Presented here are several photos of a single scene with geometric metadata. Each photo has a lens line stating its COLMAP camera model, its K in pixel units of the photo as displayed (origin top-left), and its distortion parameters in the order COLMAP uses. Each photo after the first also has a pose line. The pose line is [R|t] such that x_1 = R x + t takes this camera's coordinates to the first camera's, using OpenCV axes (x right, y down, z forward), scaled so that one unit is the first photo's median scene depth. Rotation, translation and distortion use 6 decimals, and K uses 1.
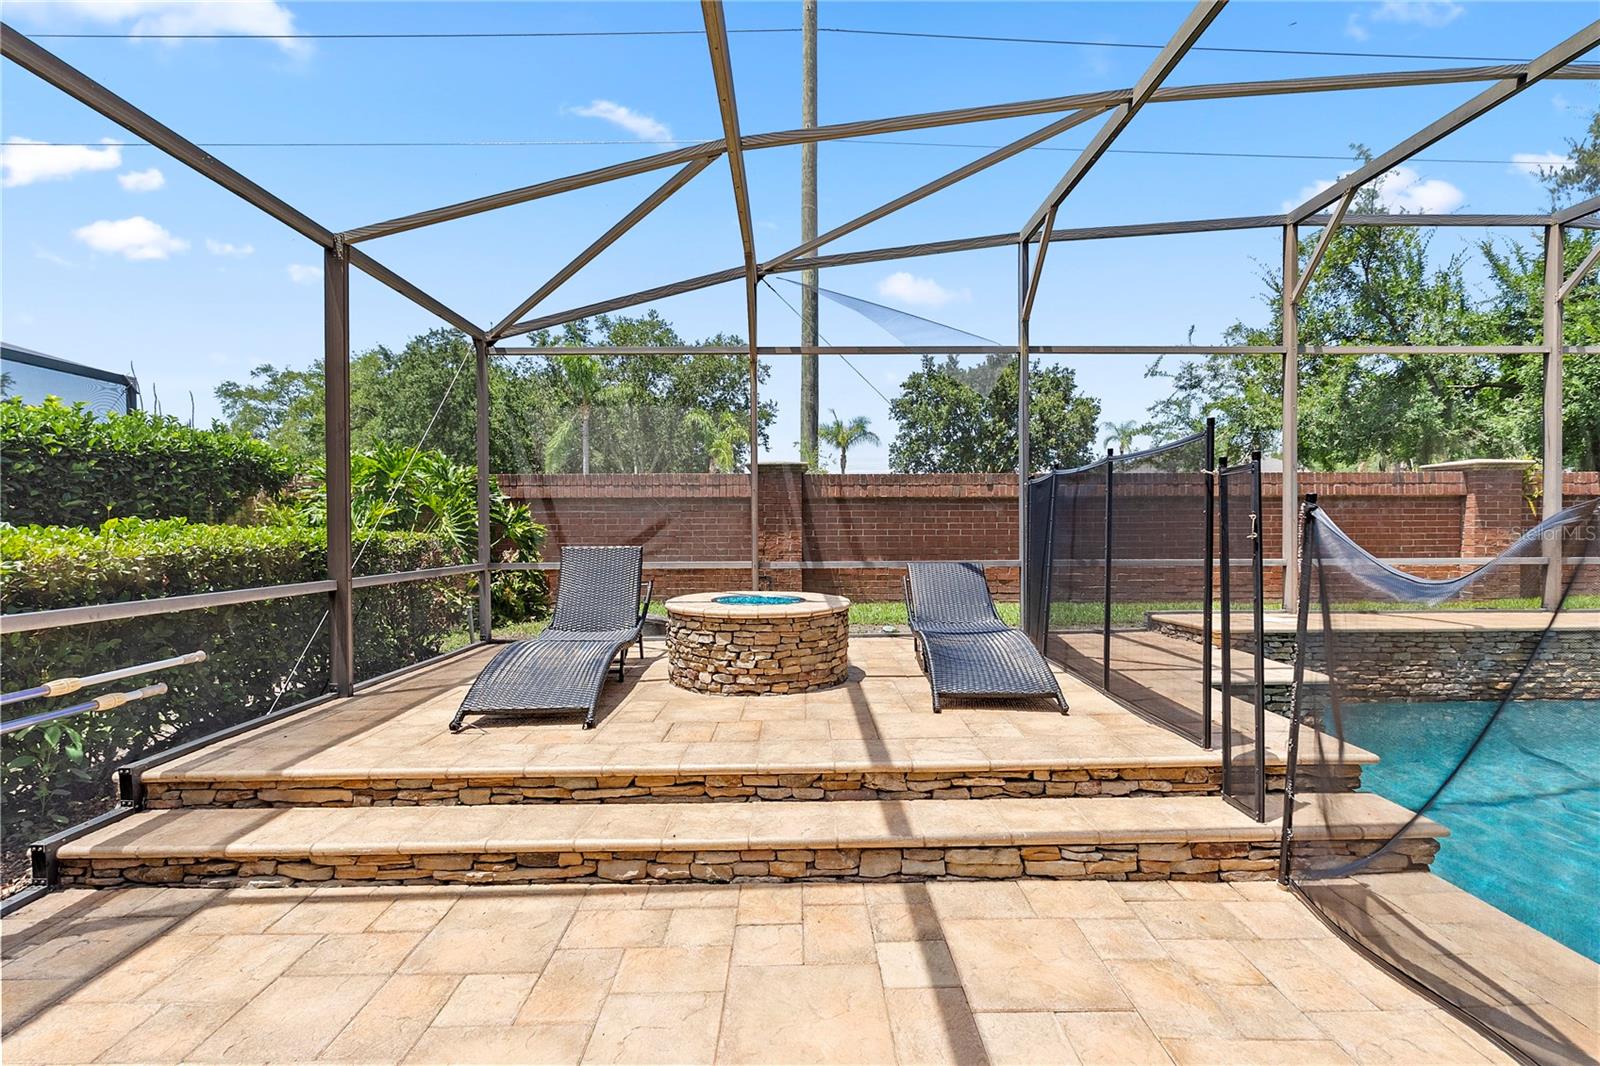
lens RADIAL K [[709.9, 0, 811.1], [0, 709.9, 531.3], [0, 0, 1]] dist [-0.003800, 0.000669]
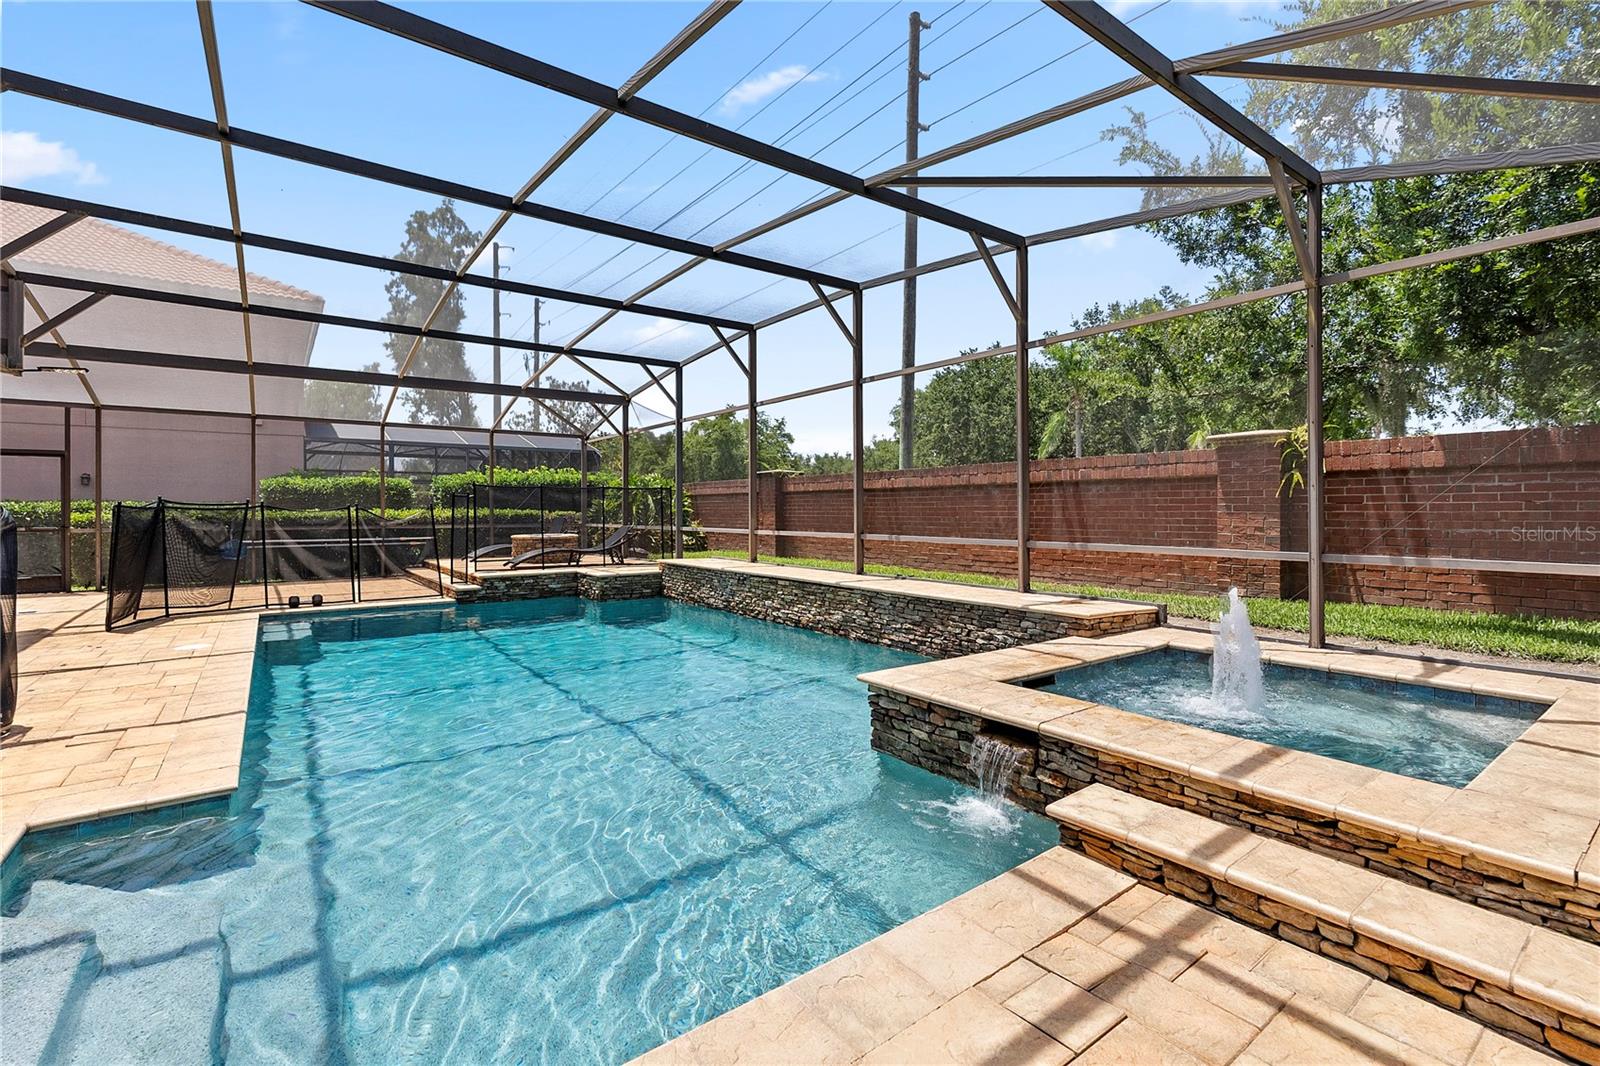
lens RADIAL K [[709.9, 0, 804.8], [0, 709.9, 527.7], [0, 0, 1]] dist [-0.003800, 0.000669]
pose [[0.584101, 0.023039, -0.811354, 1.362276], [-0.005096, 0.999681, 0.024718, -0.005366], [0.811665, -0.010303, 0.584032, 0.079164]]
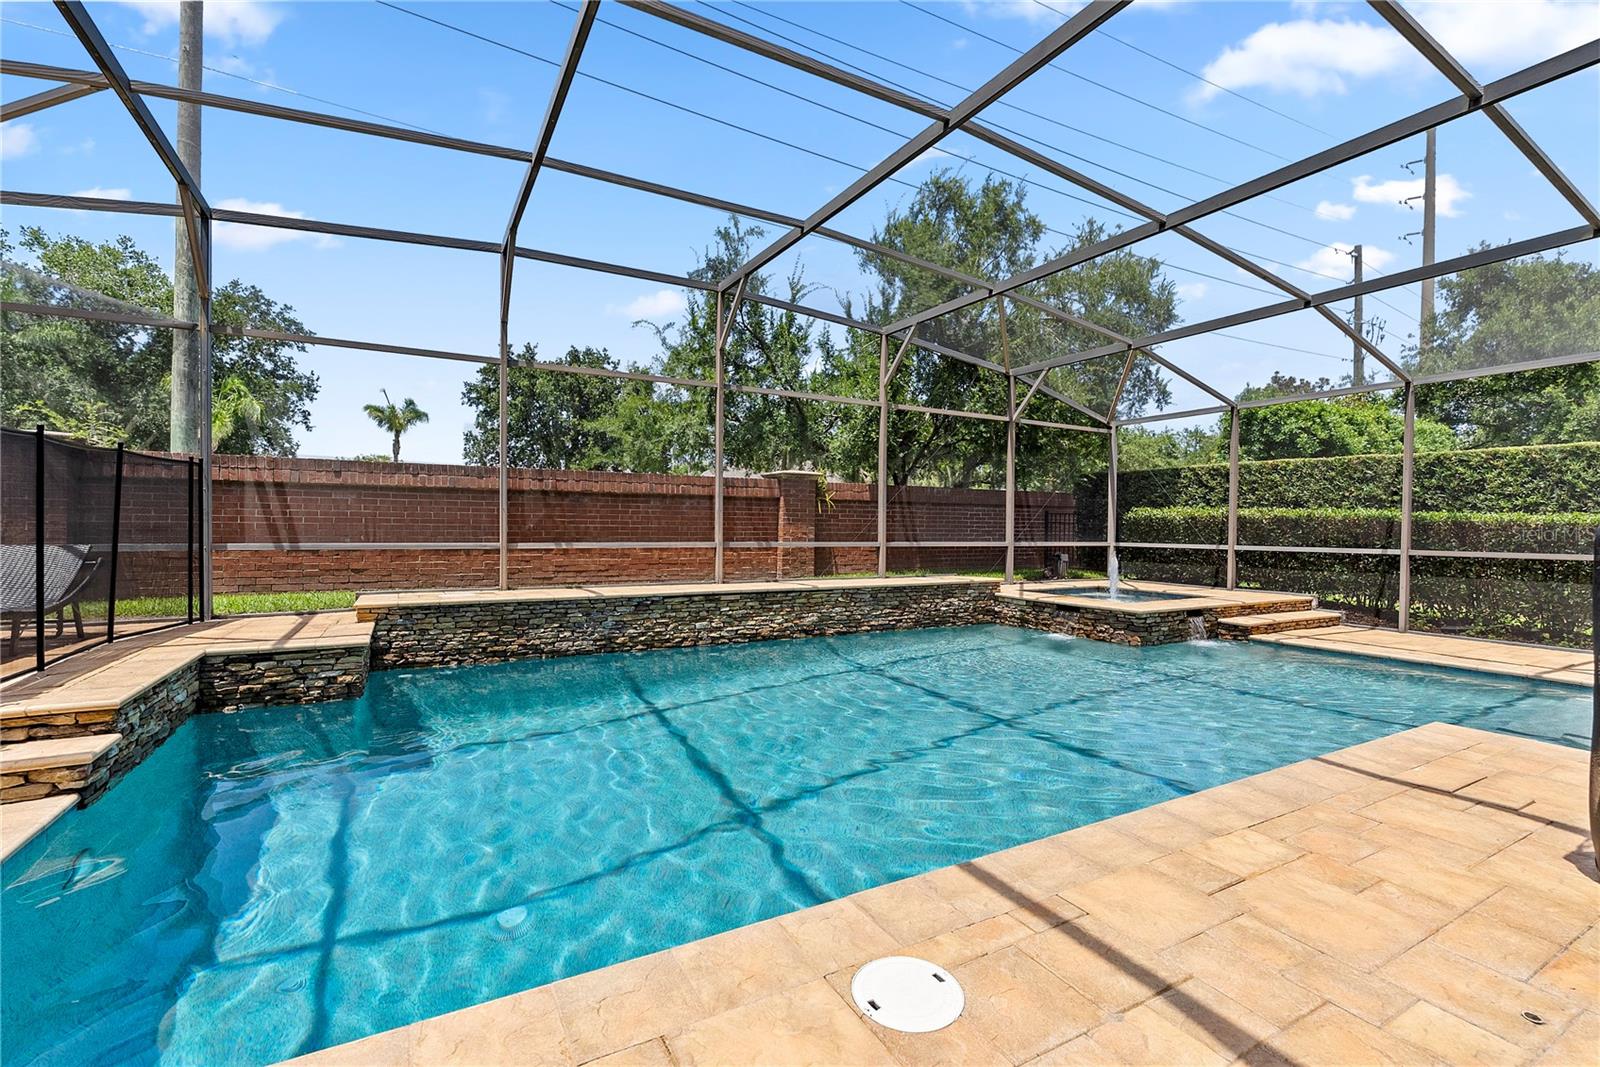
lens RADIAL K [[709.9, 0, 799.6], [0, 709.9, 525.5], [0, 0, 1]] dist [-0.003800, 0.000669]
pose [[0.885716, 0.013271, 0.464039, 0.366912], [-0.011472, 0.999912, -0.006699, 0.008161], [-0.464087, 0.000610, 0.885790, -0.162042]]
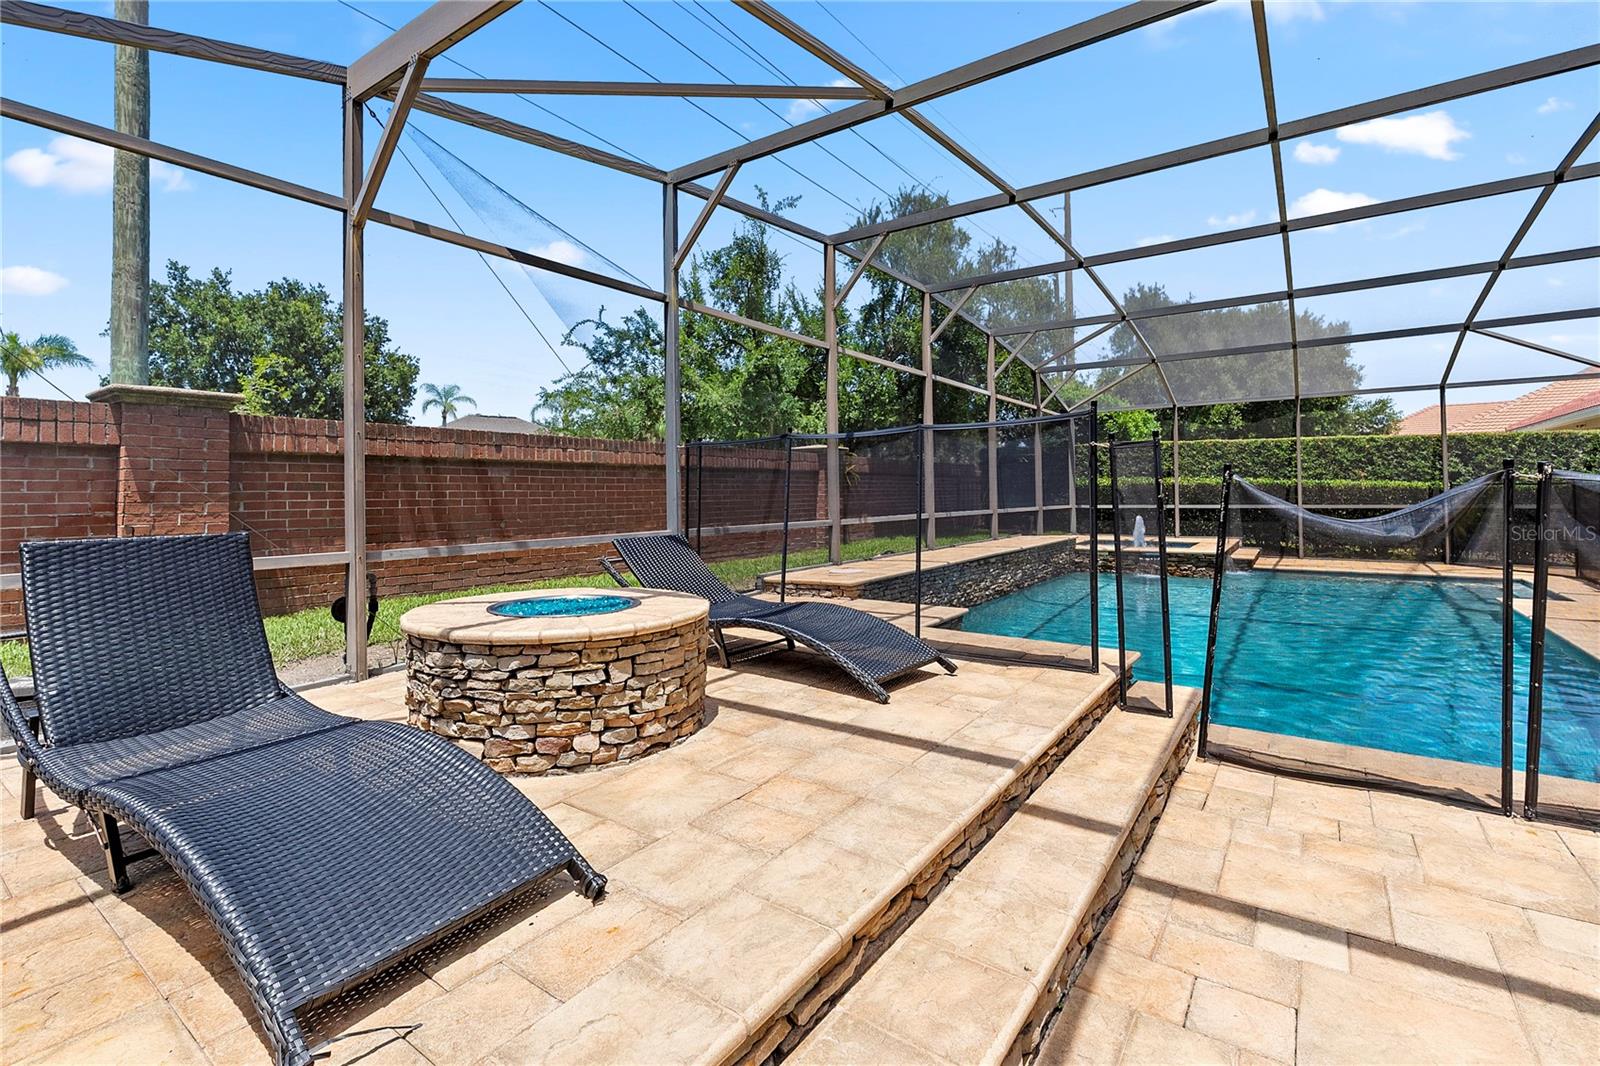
lens RADIAL K [[709.9, 0, 832.7], [0, 709.9, 488.4], [0, 0, 1]] dist [-0.003800, 0.000669]
pose [[0.589192, 0.003579, 0.807985, -0.196983], [0.010499, 0.999872, -0.012085, -0.000013], [-0.807925, 0.015603, 0.589079, 0.182761]]
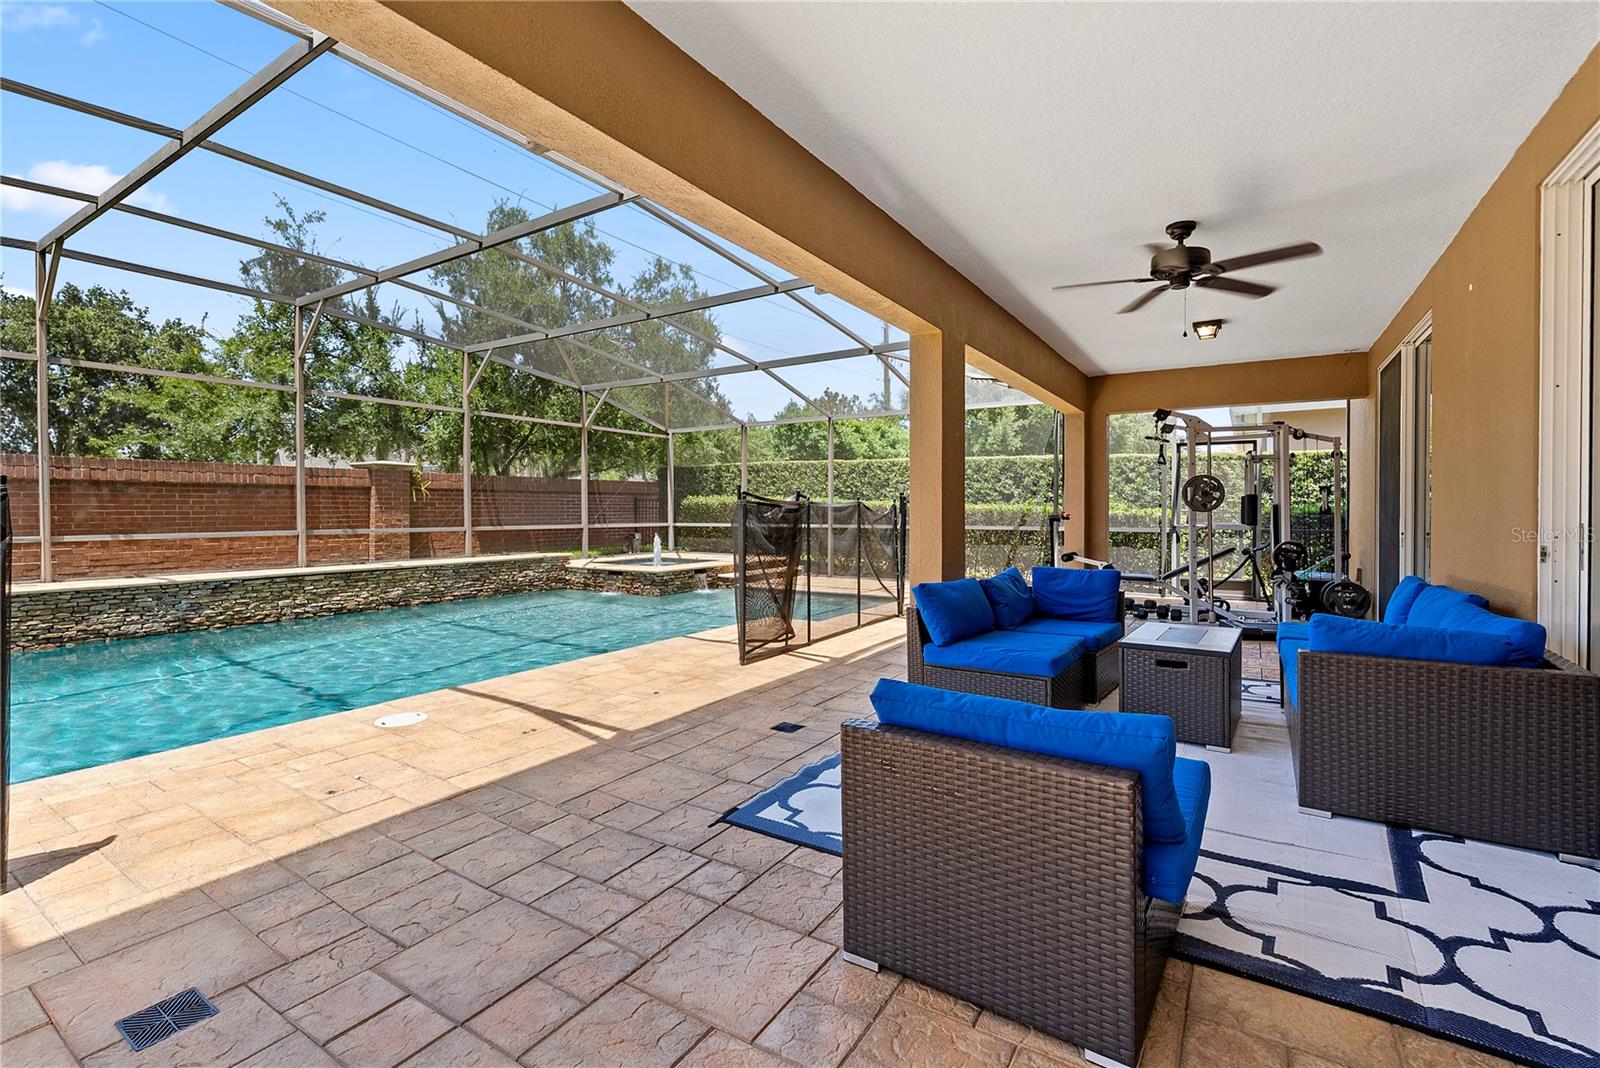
lens RADIAL K [[709.9, 0, 800.6], [0, 709.9, 526.6], [0, 0, 1]] dist [-0.003800, 0.000669]
pose [[0.556212, -0.016130, 0.830884, 0.258429], [0.002395, 0.999839, 0.017807, 0.003085], [-0.831037, -0.007915, 0.556161, -0.450926]]
